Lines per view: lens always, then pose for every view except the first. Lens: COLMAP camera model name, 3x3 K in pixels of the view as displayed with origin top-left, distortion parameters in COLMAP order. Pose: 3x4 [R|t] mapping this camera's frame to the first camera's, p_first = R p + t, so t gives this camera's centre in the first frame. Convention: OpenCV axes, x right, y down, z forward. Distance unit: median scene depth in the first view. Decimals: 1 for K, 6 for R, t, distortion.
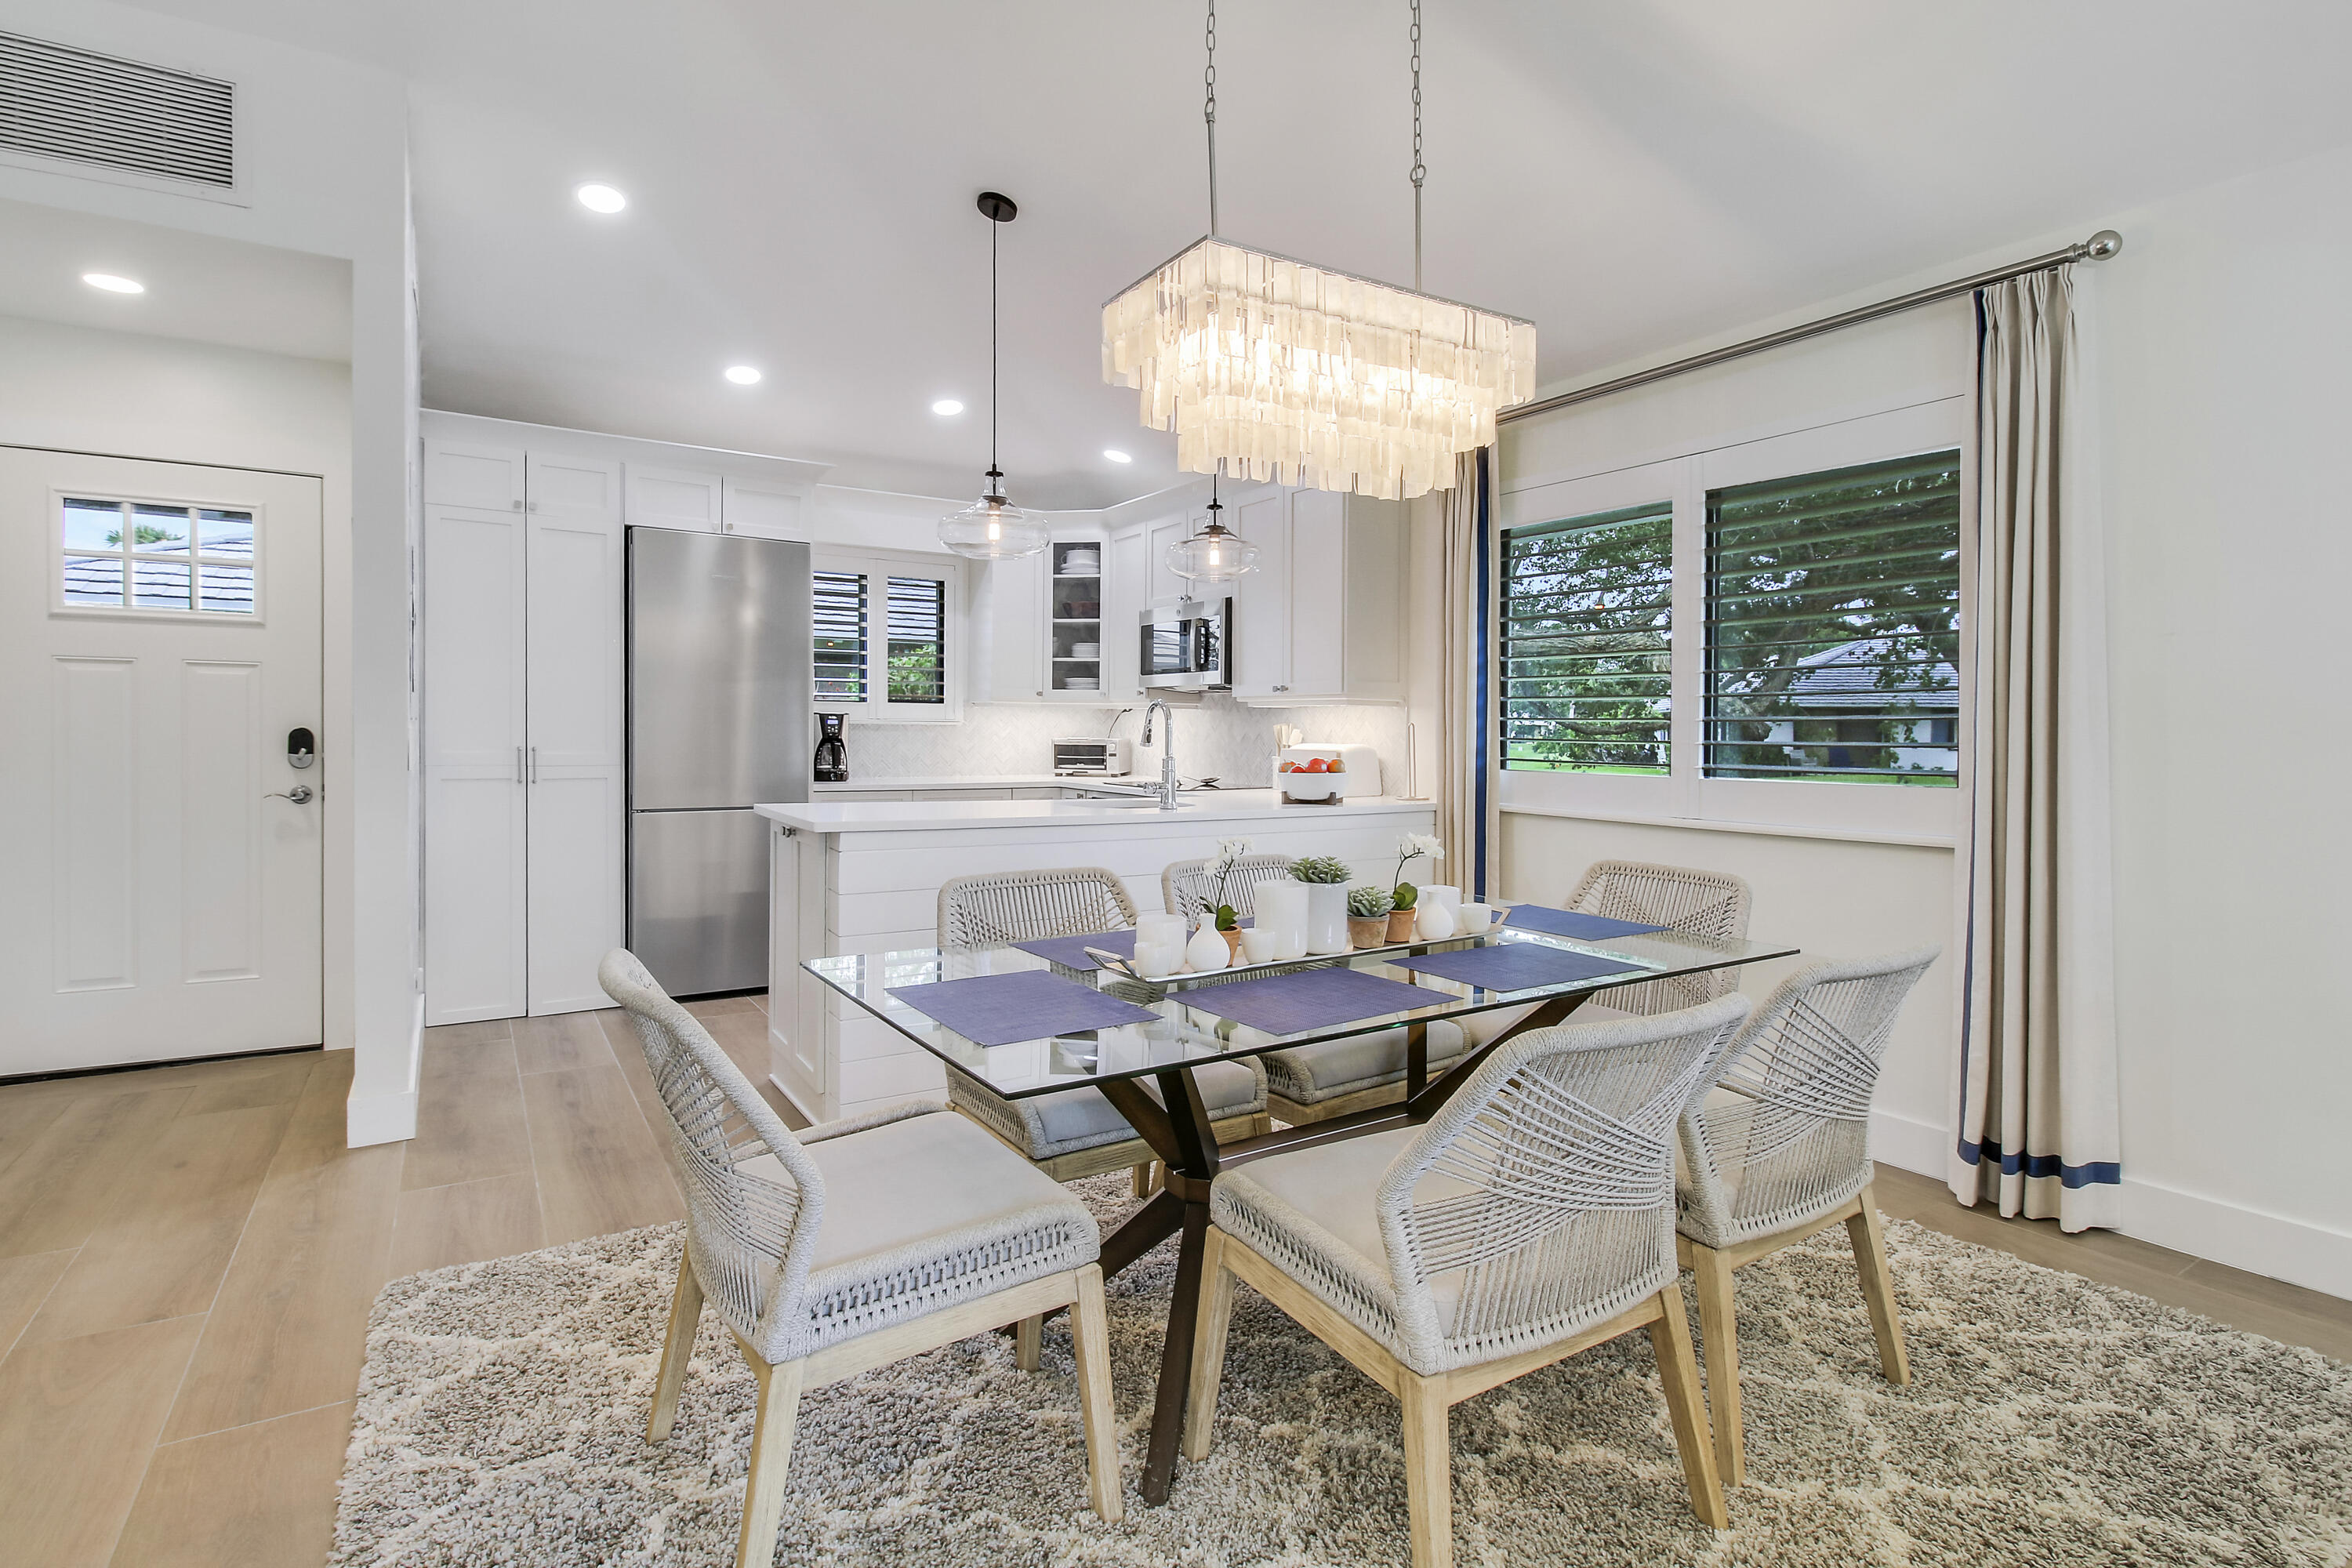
lens RADIAL K [[1121.0, 0, 1168.6], [0, 1121.0, 738.9], [0, 0, 1]] dist [0.000420, -0.013336]
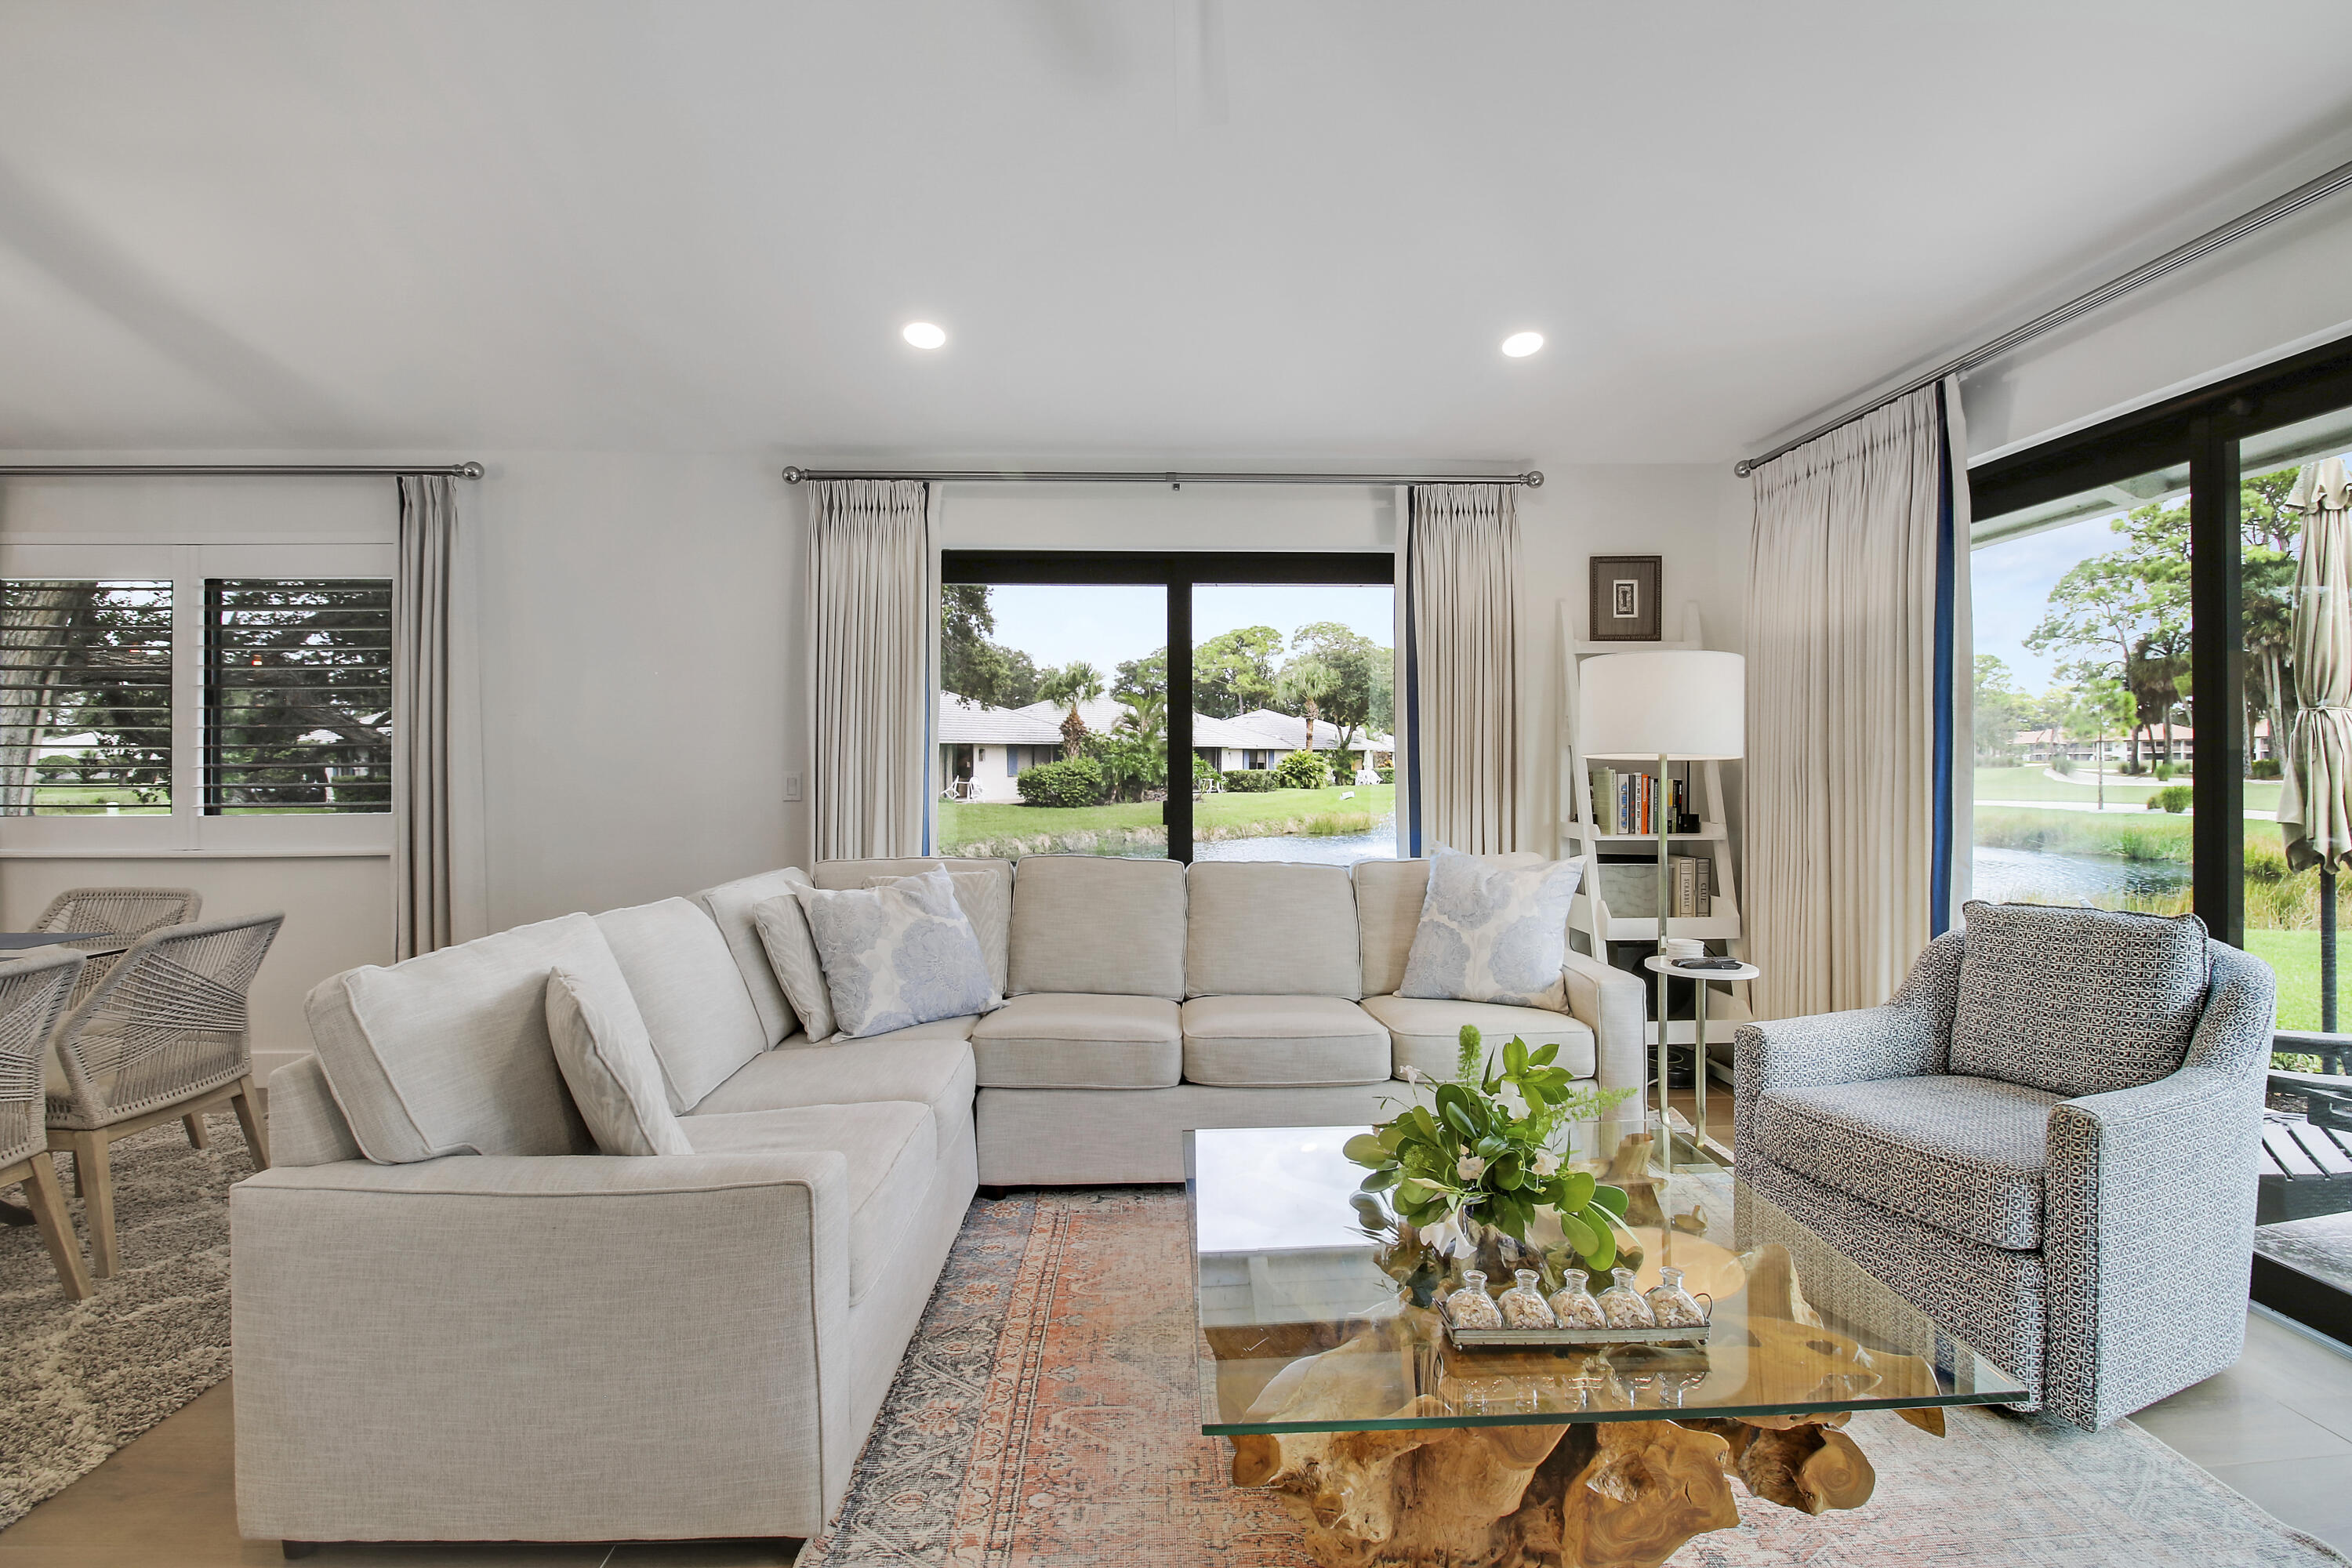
lens RADIAL K [[1091.2, 0, 1184.8], [0, 1091.2, 759.6], [0, 0, 1]] dist [-0.000068, -0.010946]
pose [[0.482443, -0.006383, 0.875904, -0.019549], [0.014886, 0.999889, -0.000913, -0.004980], [-0.875801, 0.013479, 0.482485, -0.308936]]
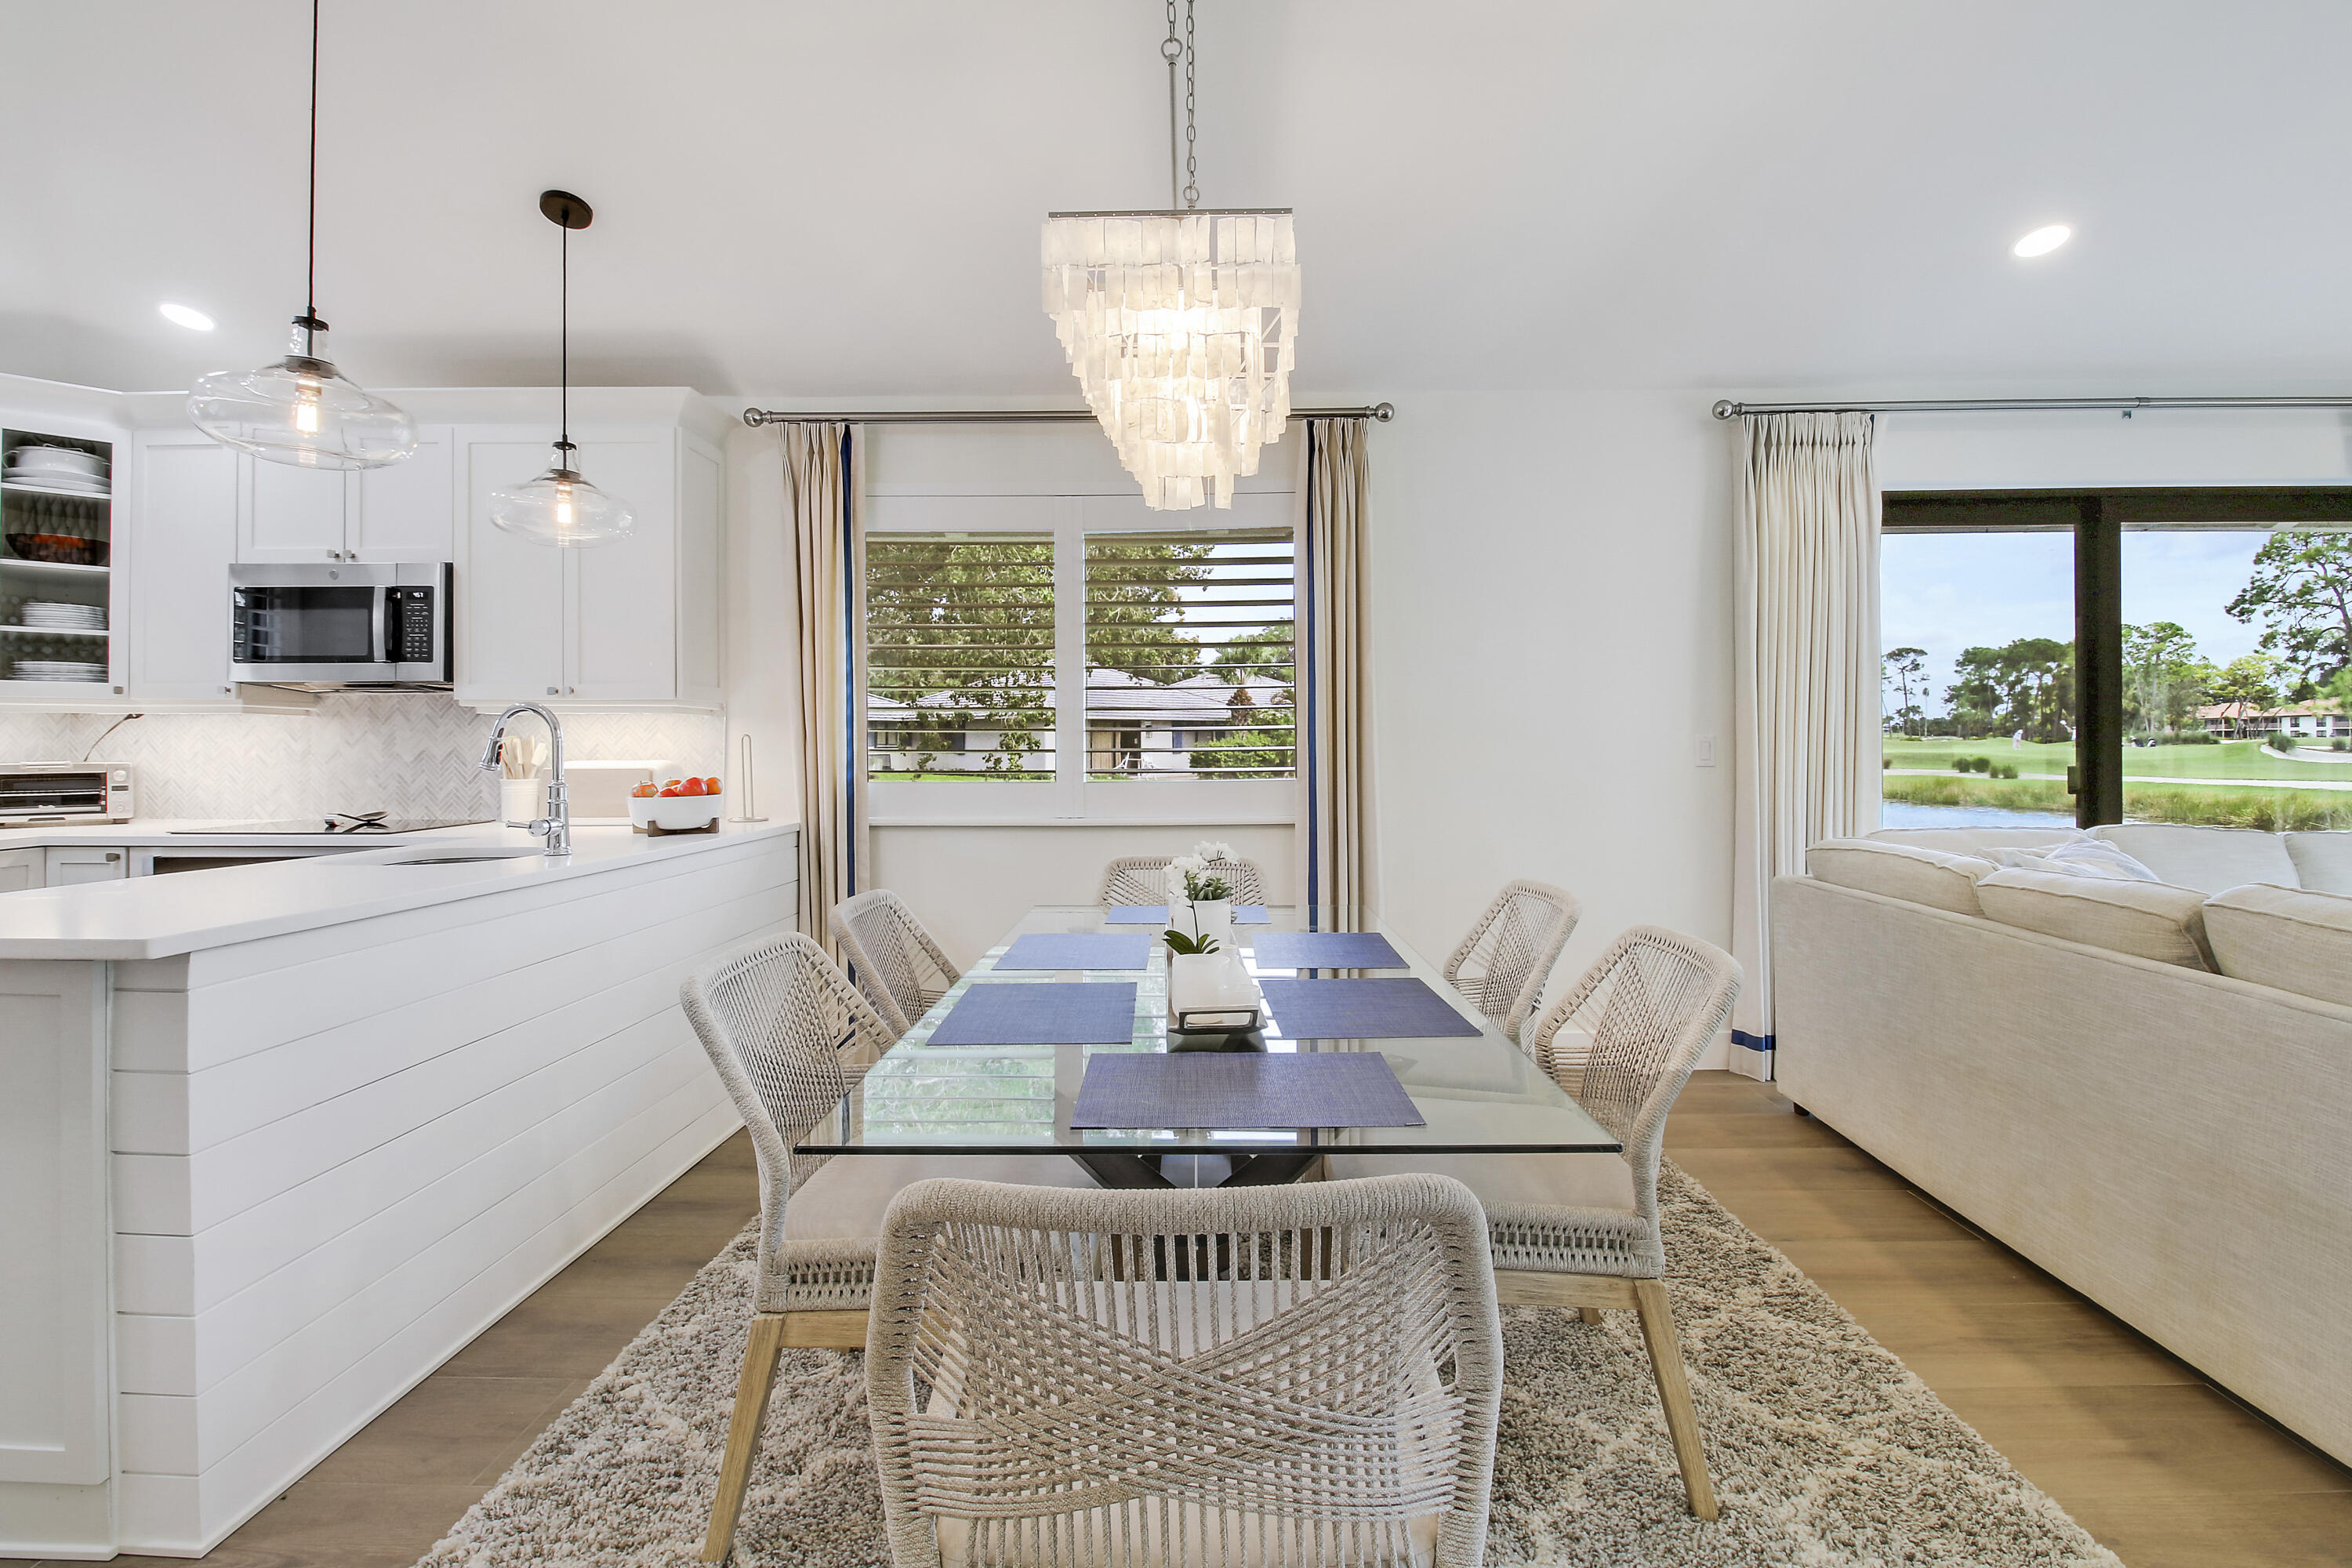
lens RADIAL K [[1121.0, 0, 1168.6], [0, 1121.0, 738.9], [0, 0, 1]] dist [0.000420, -0.013336]
pose [[0.551351, -0.007396, 0.834240, -0.274300], [0.016273, 0.999866, -0.001890, -0.002755], [-0.834114, 0.014617, 0.551398, 0.195621]]
